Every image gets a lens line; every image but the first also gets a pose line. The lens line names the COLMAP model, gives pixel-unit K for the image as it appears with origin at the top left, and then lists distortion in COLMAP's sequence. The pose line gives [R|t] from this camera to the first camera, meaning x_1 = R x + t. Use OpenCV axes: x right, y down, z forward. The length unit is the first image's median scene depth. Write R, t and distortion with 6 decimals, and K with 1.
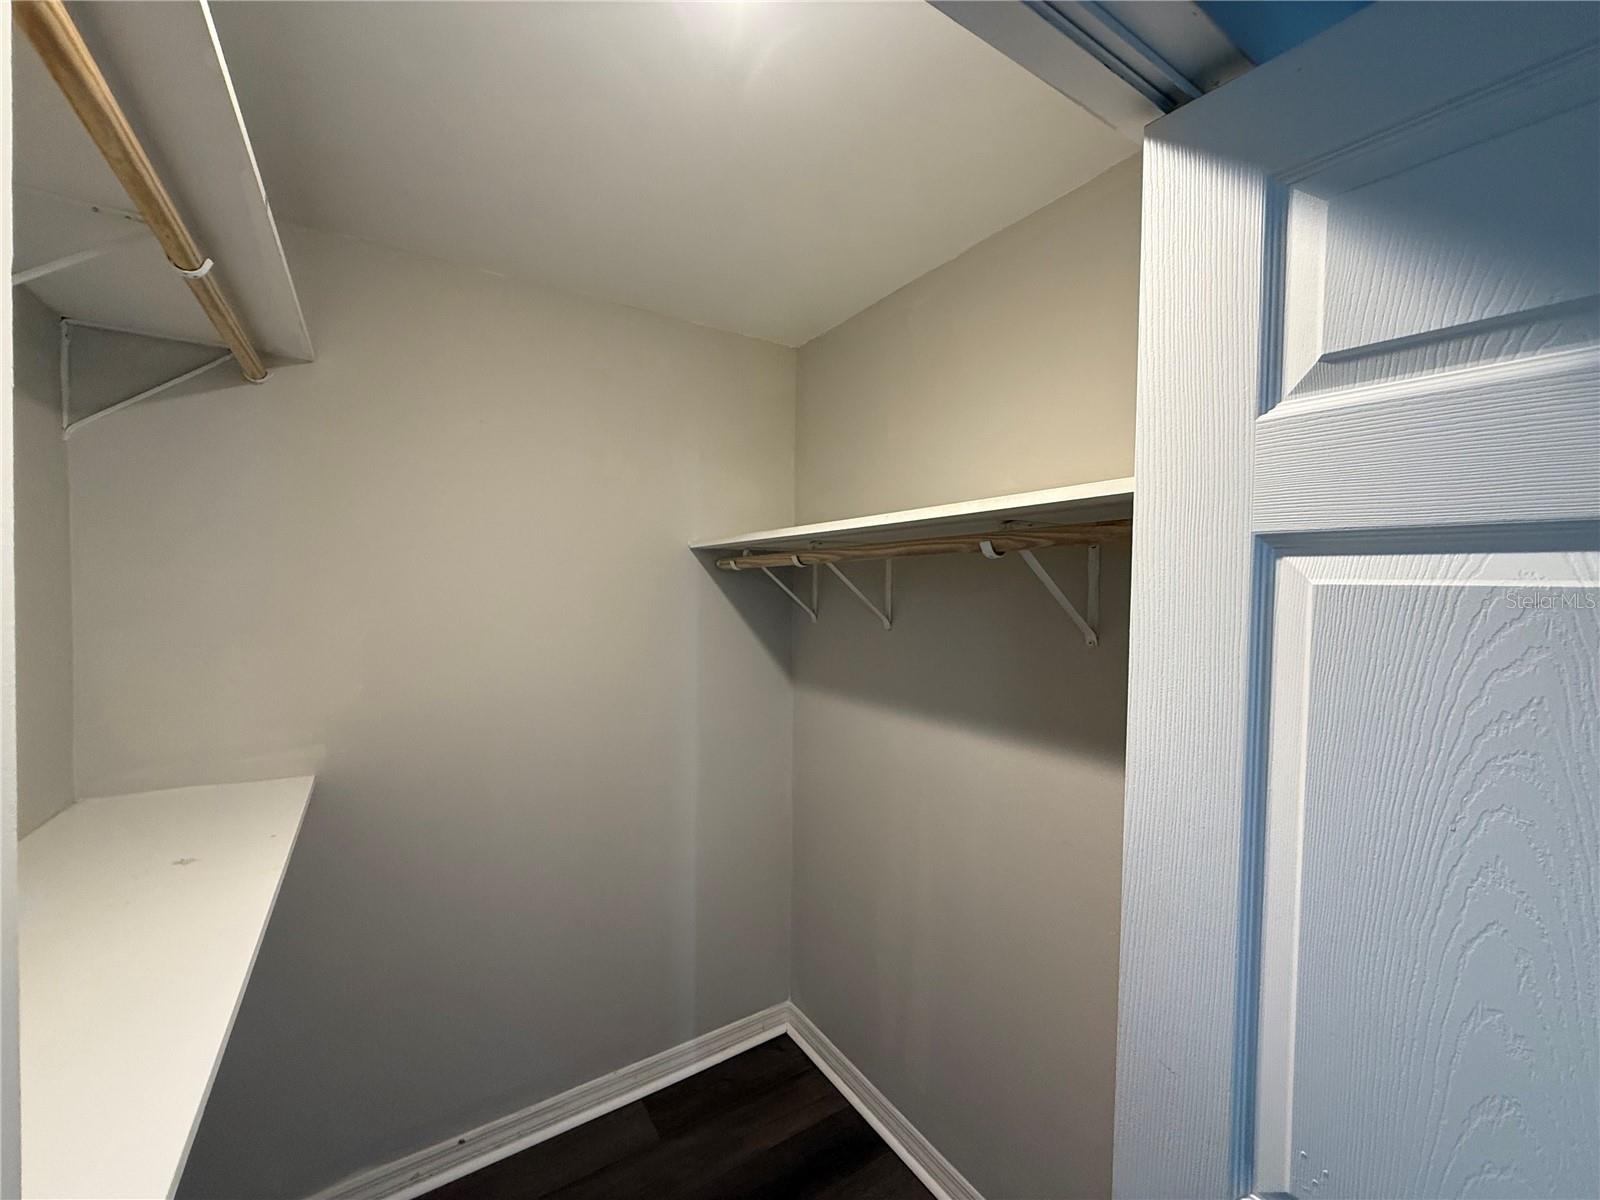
lens RADIAL K [[632.6, 0, 799.2], [0, 632.6, 601.3], [0, 0, 1]] dist [-0.006041, 0.000611]
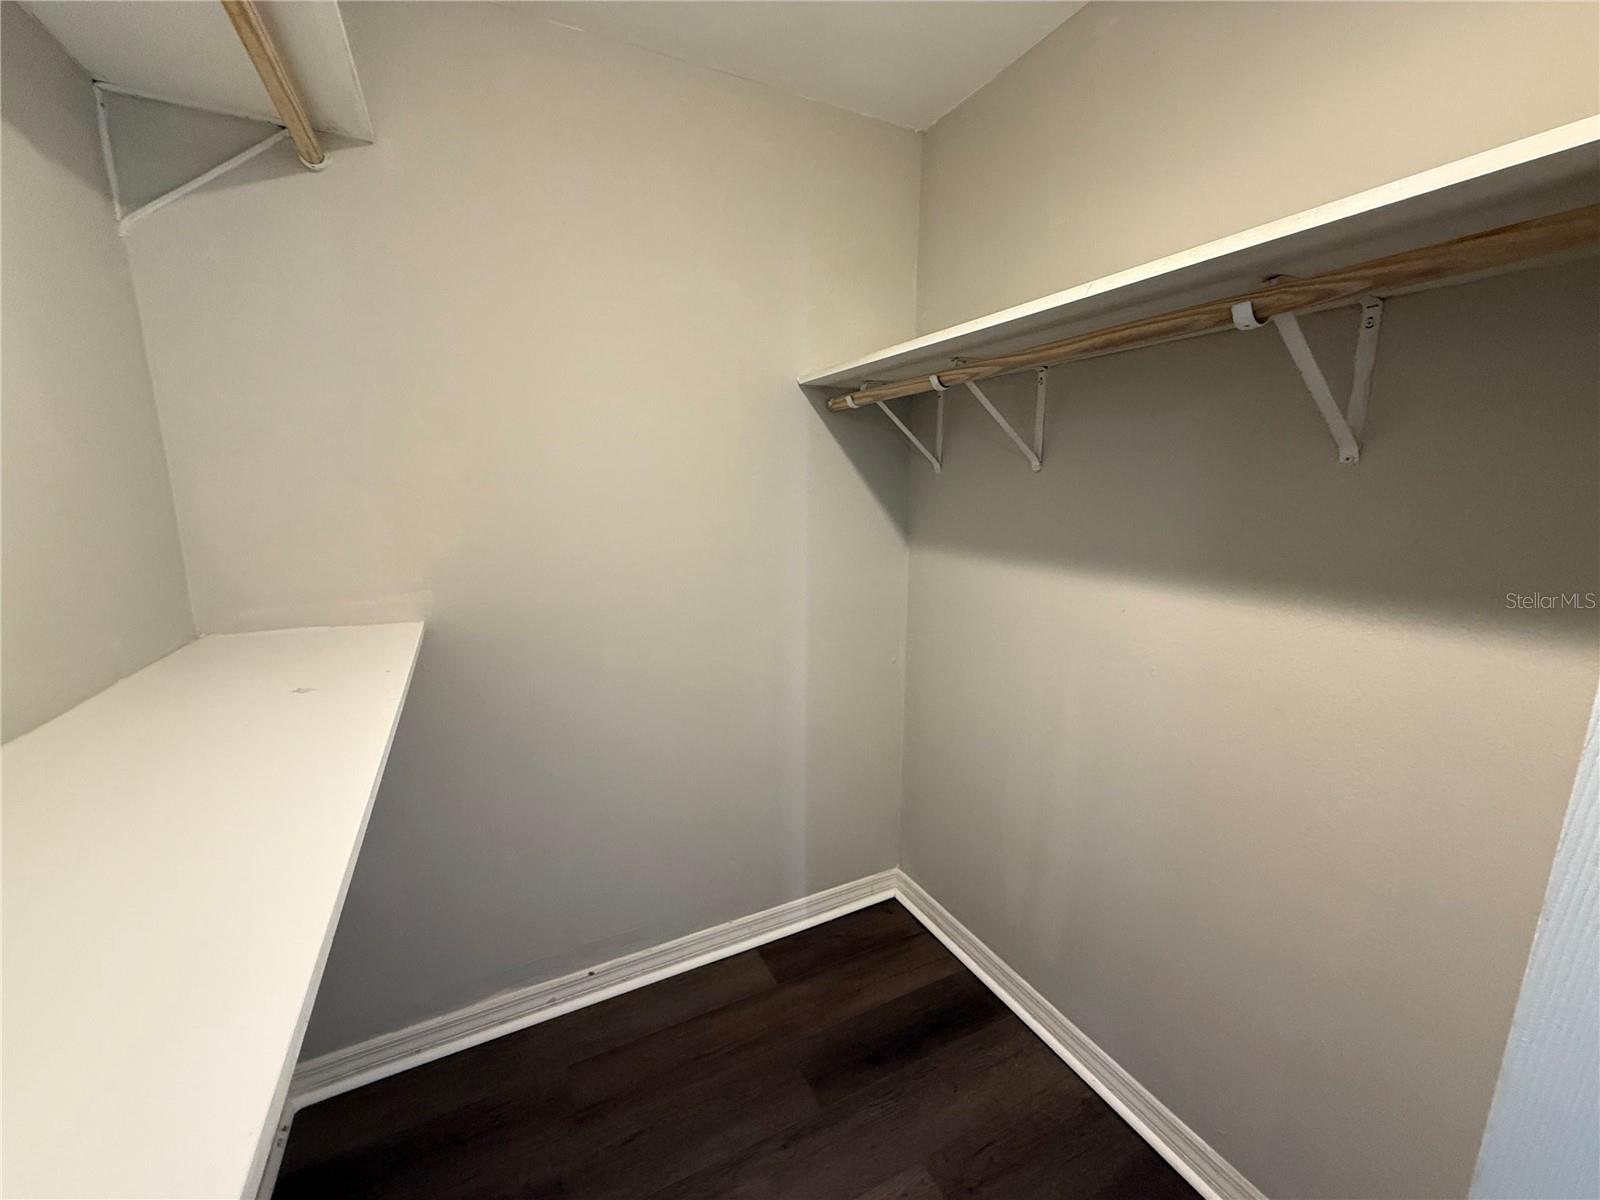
lens RADIAL K [[632.6, 0, 799.3], [0, 632.6, 599.3], [0, 0, 1]] dist [-0.006041, 0.000611]
pose [[0.993988, 0.009849, -0.109044, -0.081285], [0.007912, 0.986881, 0.161255, 0.074277], [0.109202, -0.161148, 0.980870, 0.103903]]
